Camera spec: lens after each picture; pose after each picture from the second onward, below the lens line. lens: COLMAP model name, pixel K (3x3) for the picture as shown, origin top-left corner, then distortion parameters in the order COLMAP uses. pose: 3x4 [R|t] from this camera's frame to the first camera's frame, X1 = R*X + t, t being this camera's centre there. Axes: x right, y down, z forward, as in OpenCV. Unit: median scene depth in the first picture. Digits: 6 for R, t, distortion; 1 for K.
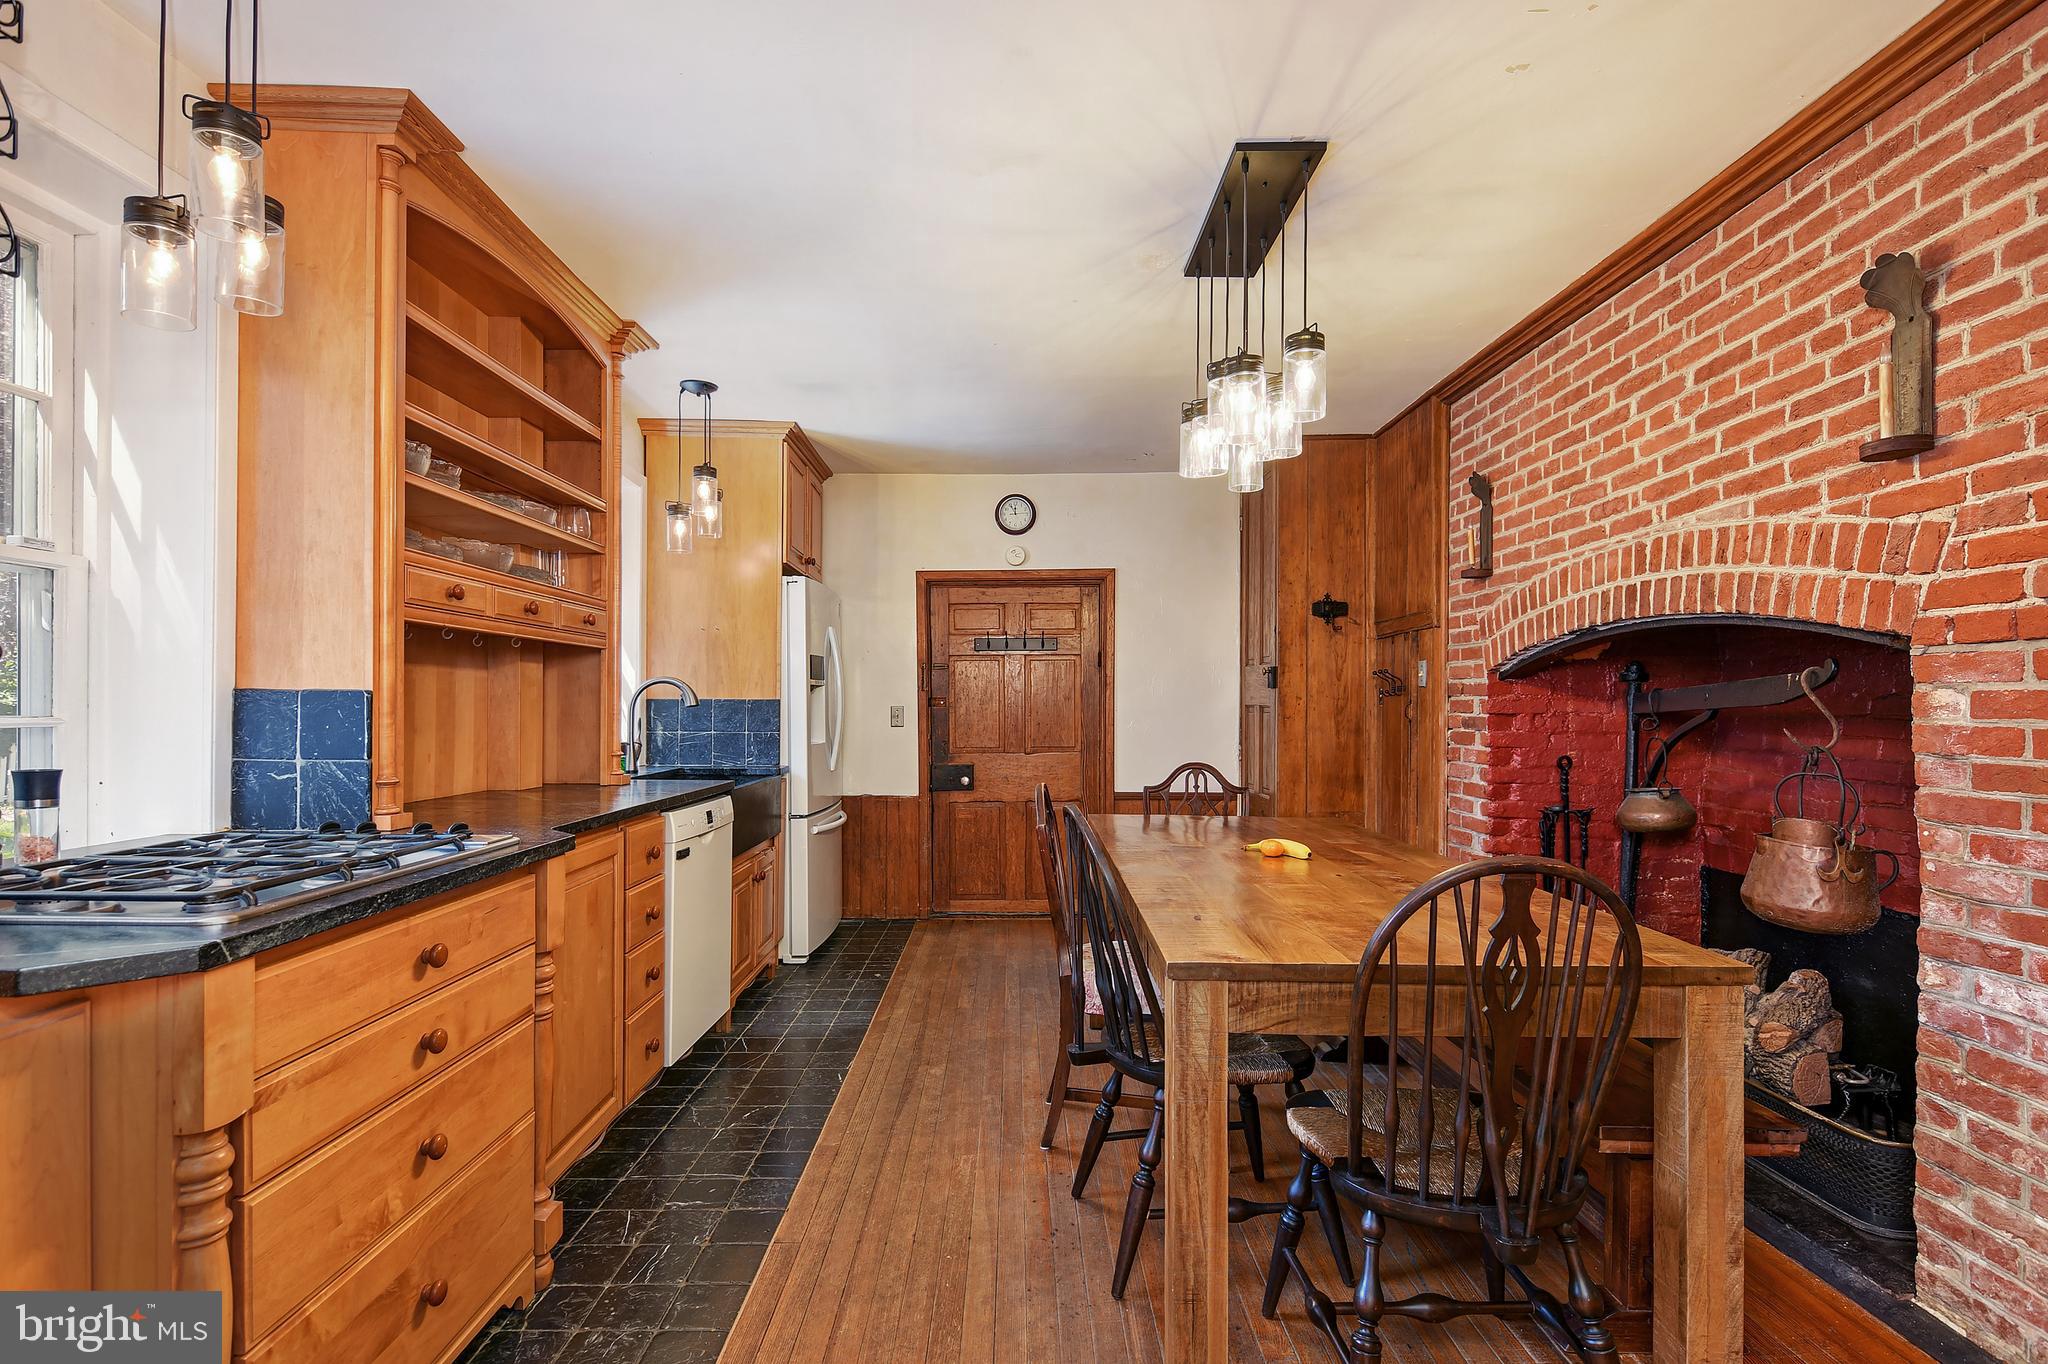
lens RADIAL K [[1007.0, 0, 1023.7], [0, 1007.0, 691.0], [0, 0, 1]] dist [0.004874, -0.007300]
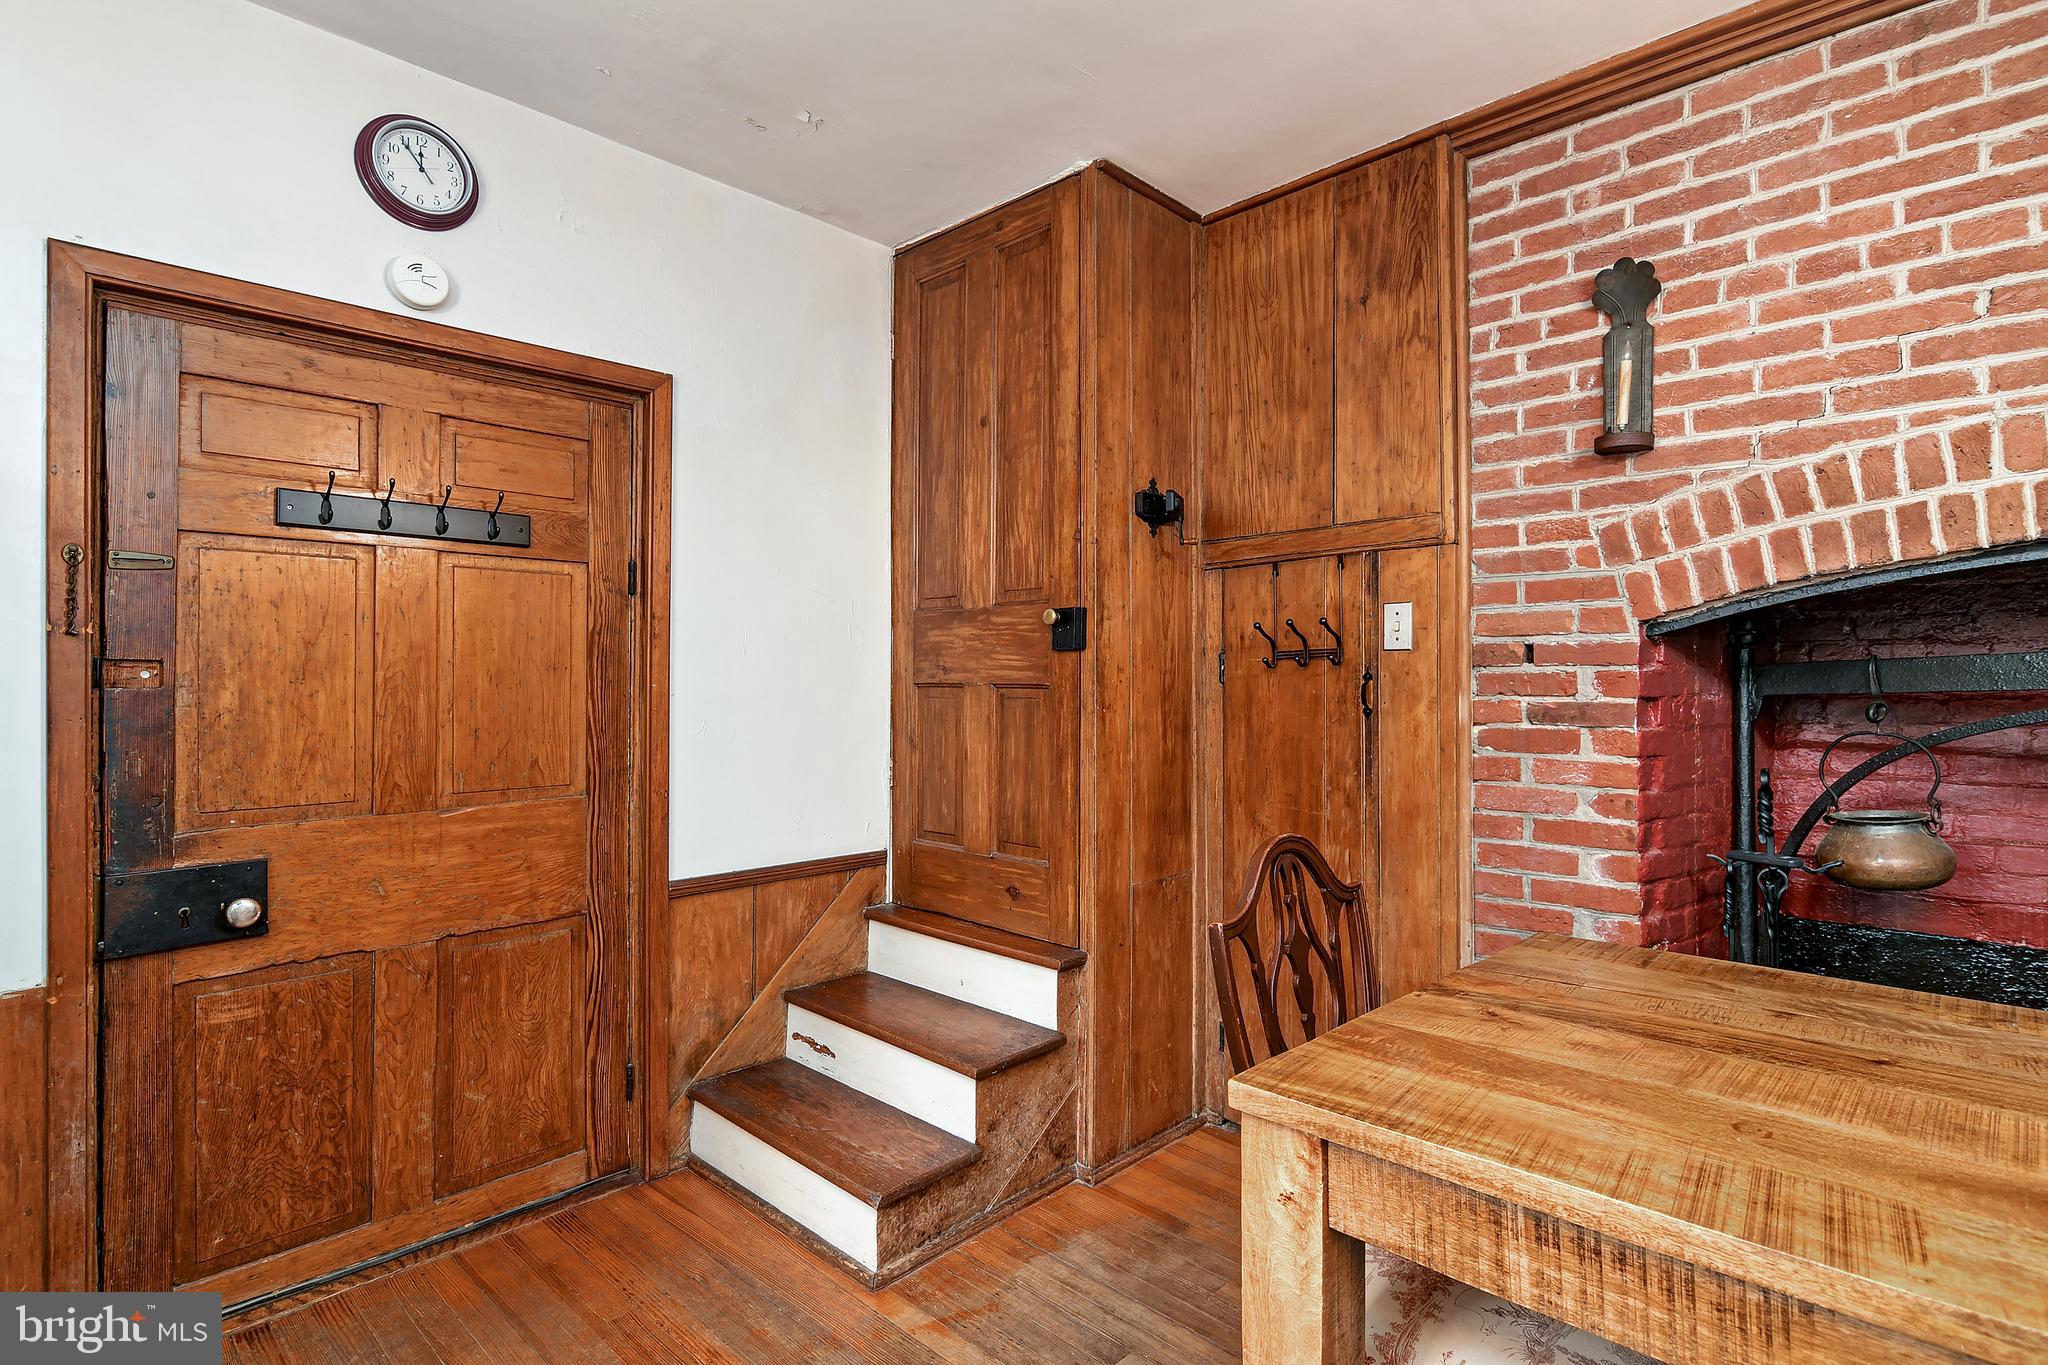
lens RADIAL K [[1000.7, 0, 1022.2], [0, 1000.7, 671.2], [0, 0, 1]] dist [0.015246, -0.010952]
pose [[0.691711, 0.010893, 0.722092, -0.228213], [-0.008678, 0.999939, -0.006772, 0.019107], [-0.722122, -0.001582, 0.691764, 1.110700]]
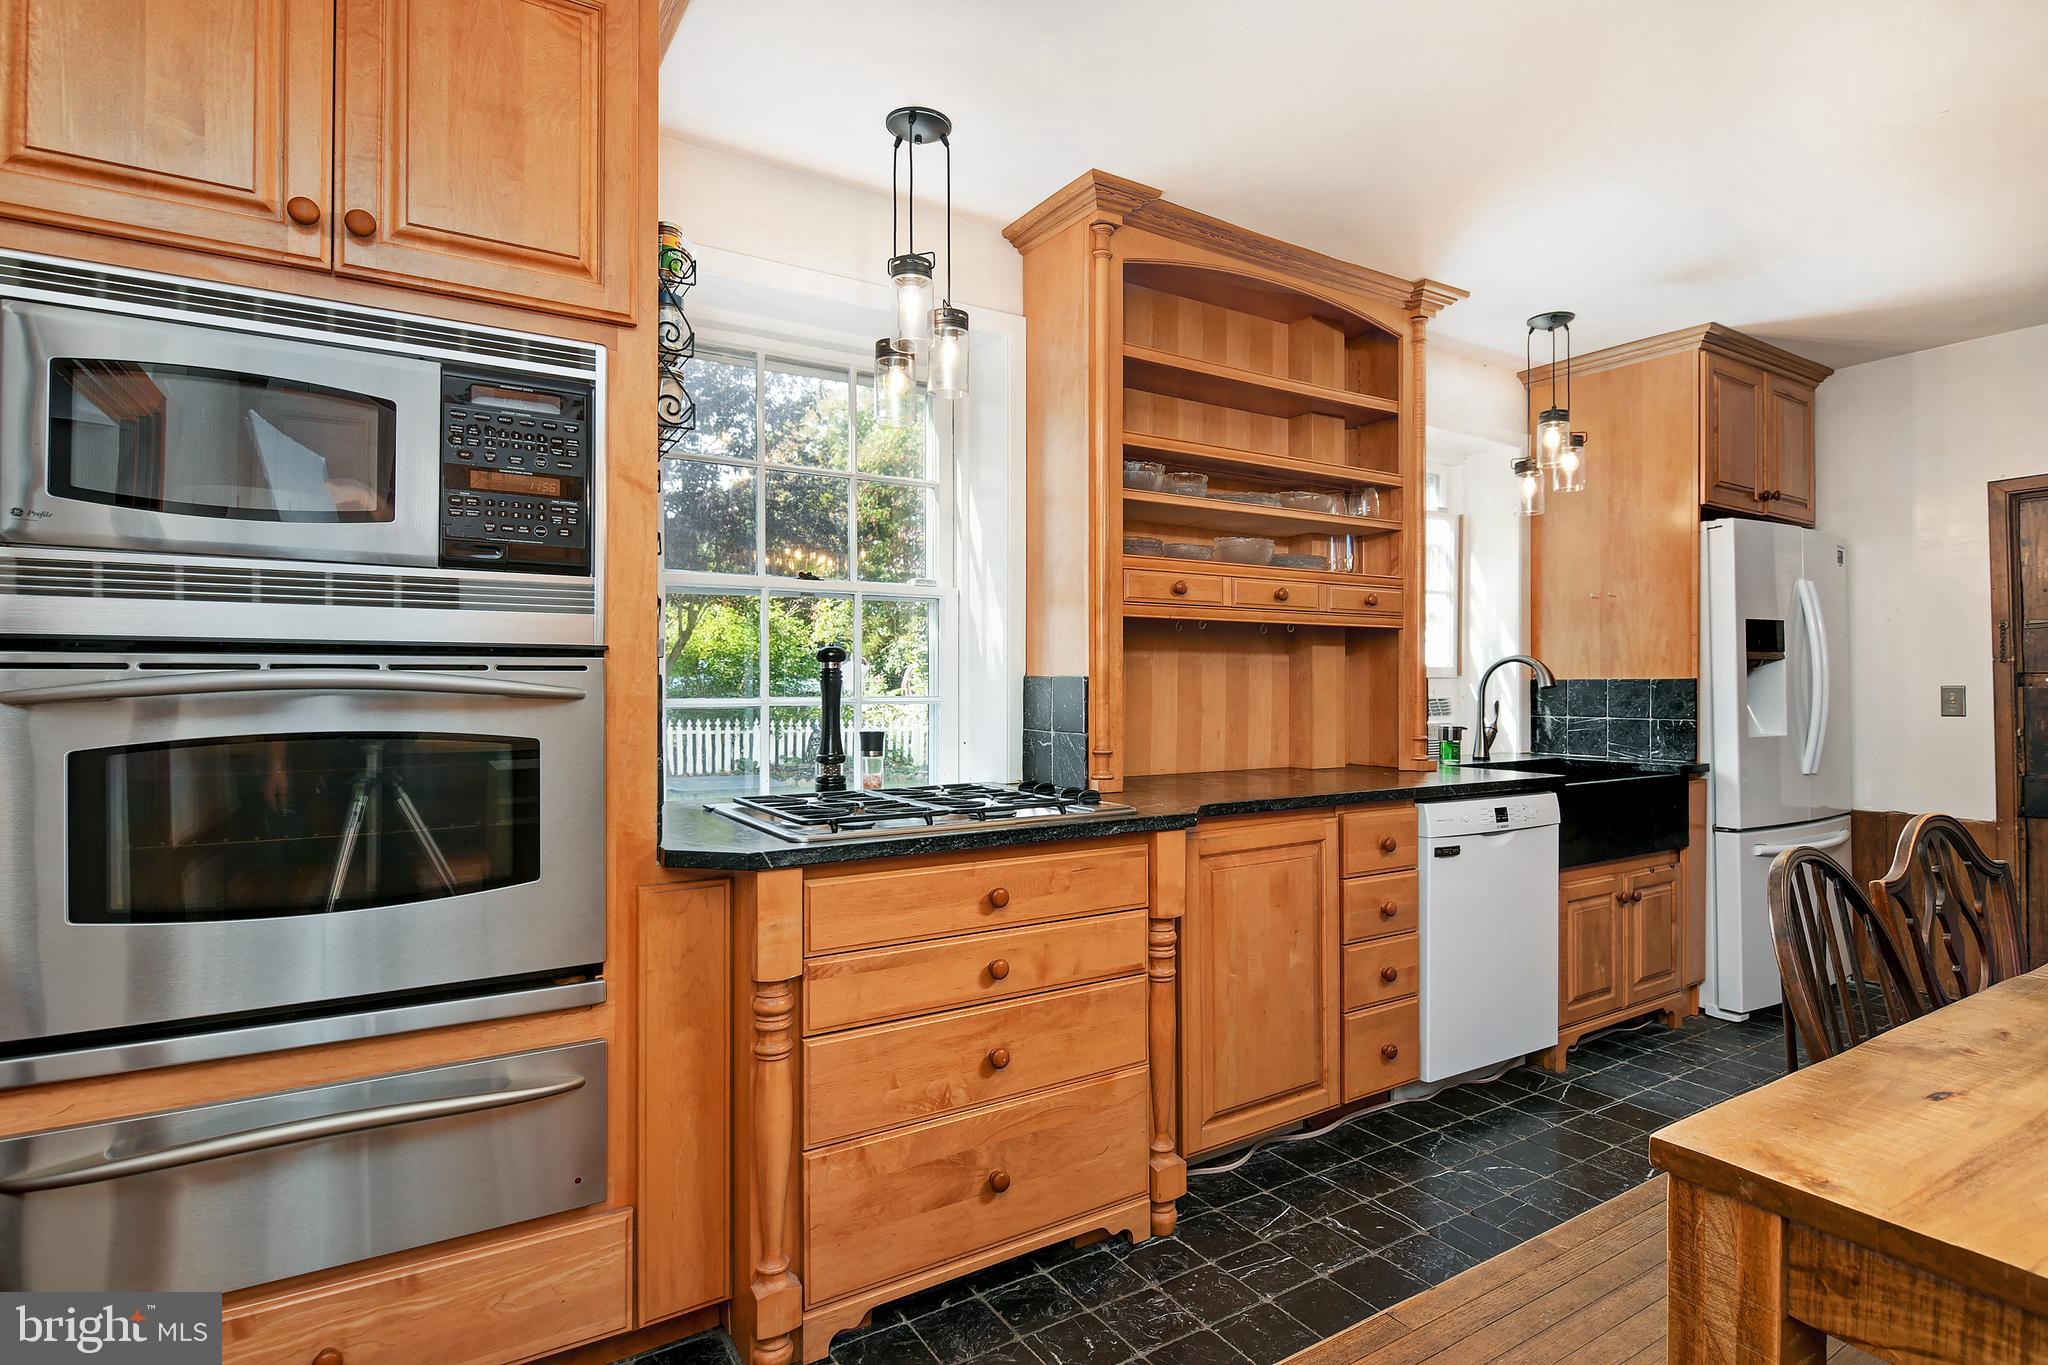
lens RADIAL K [[1000.7, 0, 1022.2], [0, 1000.7, 671.2], [0, 0, 1]] dist [0.015246, -0.010952]
pose [[0.523158, -0.017026, -0.852065, 0.237236], [0.016396, 0.999816, -0.009911, 0.002694], [0.852078, -0.008786, 0.523341, 0.211142]]
